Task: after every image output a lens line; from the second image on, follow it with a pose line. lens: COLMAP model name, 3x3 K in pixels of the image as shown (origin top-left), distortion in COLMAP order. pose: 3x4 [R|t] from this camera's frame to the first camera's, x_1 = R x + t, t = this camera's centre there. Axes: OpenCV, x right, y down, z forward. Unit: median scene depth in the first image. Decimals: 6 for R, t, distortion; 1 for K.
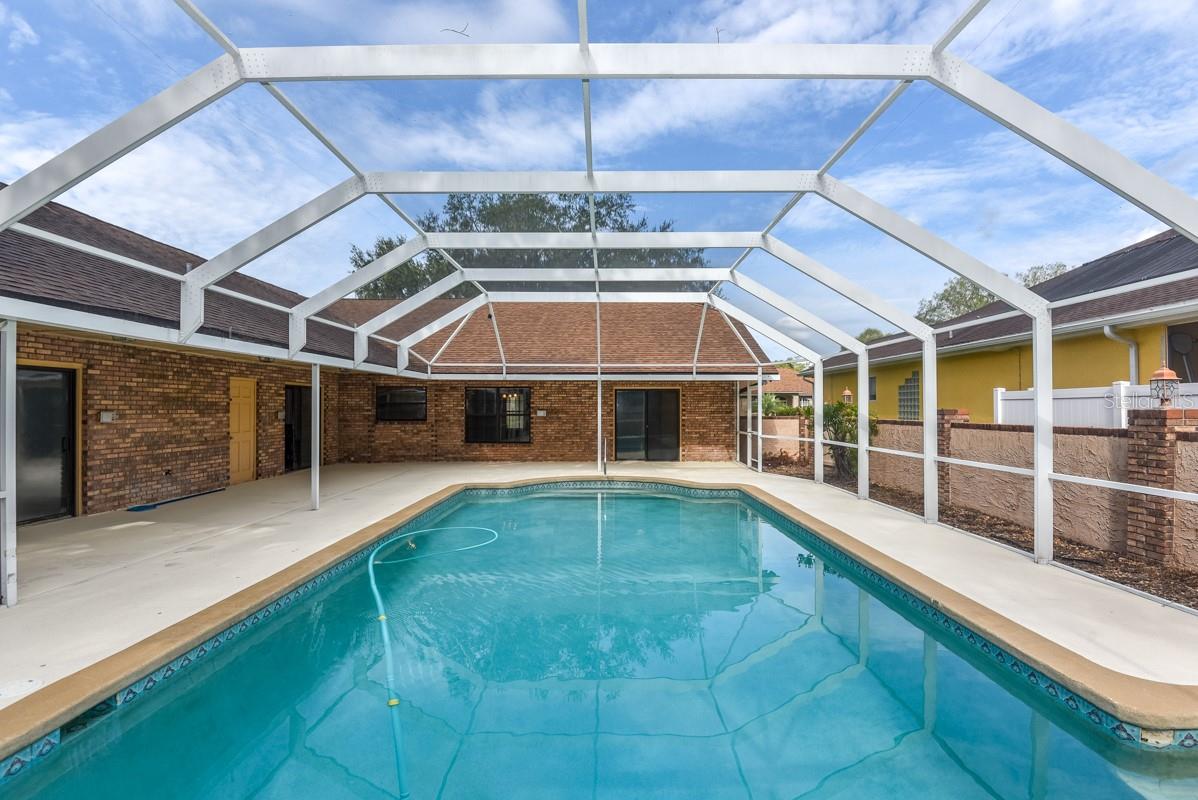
lens RADIAL K [[564.8, 0, 599.0], [0, 564.8, 400.0], [0, 0, 1]] dist [0.000836, -0.020901]
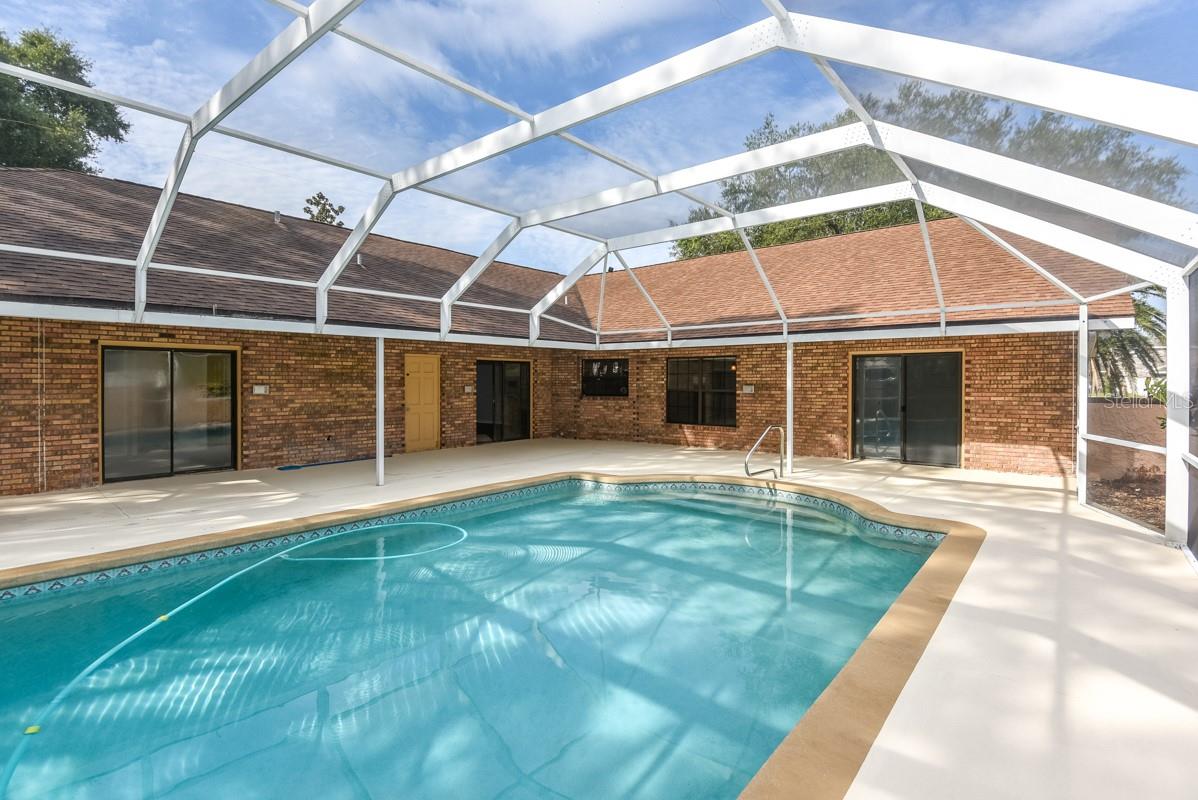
lens RADIAL K [[563.9, 0, 597.1], [0, 563.9, 383.4], [0, 0, 1]] dist [0.001686, -0.020731]
pose [[0.771637, 0.001803, -0.636060, 0.289430], [0.008378, 0.999880, 0.012998, 0.004825], [0.636008, -0.015358, 0.771530, 0.340120]]
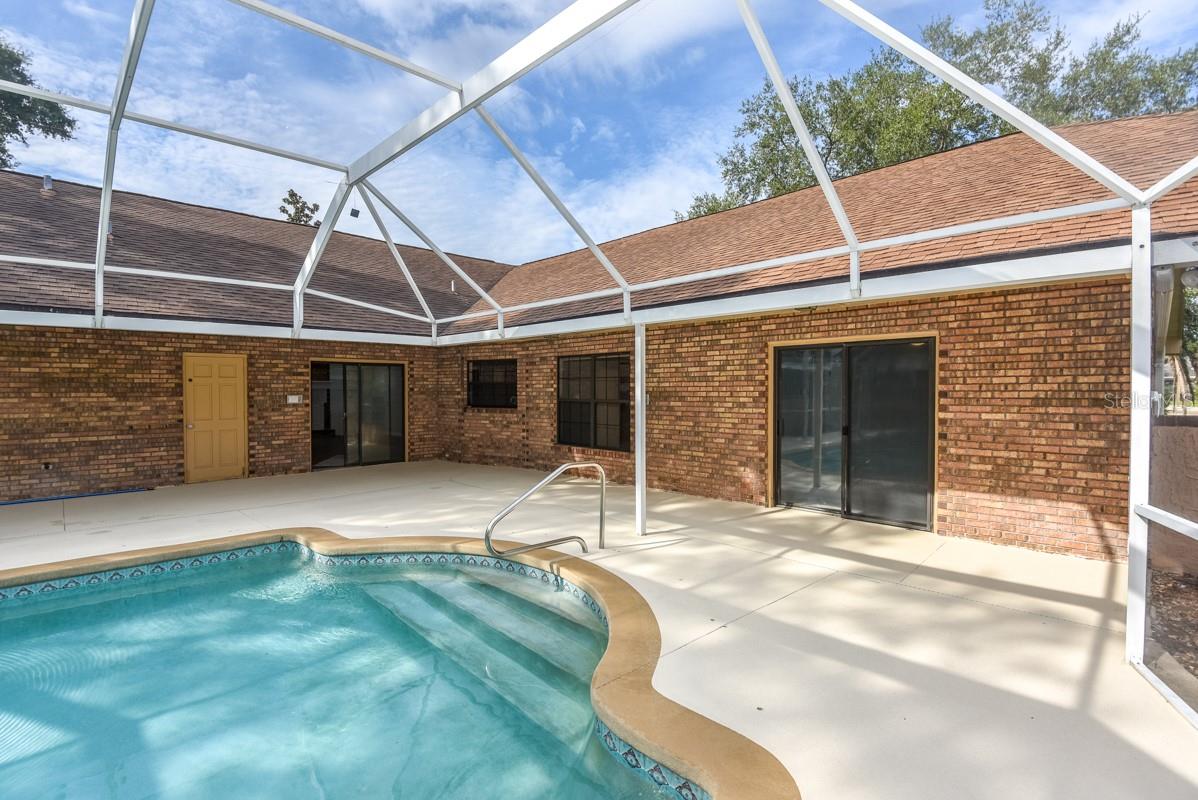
lens RADIAL K [[546.4, 0, 615.0], [0, 546.4, 395.8], [0, 0, 1]] dist [-0.001180, -0.017868]
pose [[0.712815, 0.005781, -0.701328, 0.311186], [0.011922, 0.999722, 0.020358, 0.011797], [0.701251, -0.022872, 0.712548, 0.763784]]
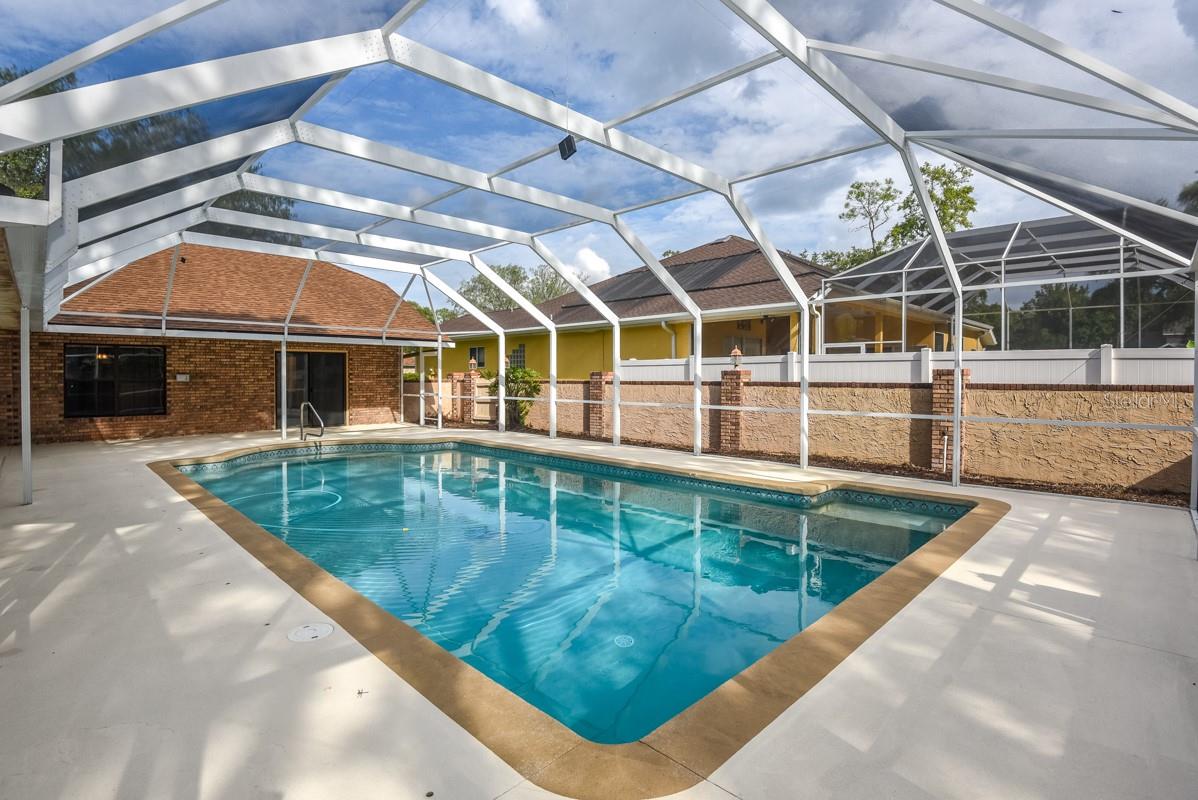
lens RADIAL K [[568.9, 0, 603.0], [0, 568.9, 385.2], [0, 0, 1]] dist [-0.020431, -0.021053]
pose [[0.687979, -0.013237, 0.725610, -0.342470], [-0.008768, 0.999609, 0.026549, 0.009009], [-0.725677, -0.024627, 0.687594, -0.015859]]
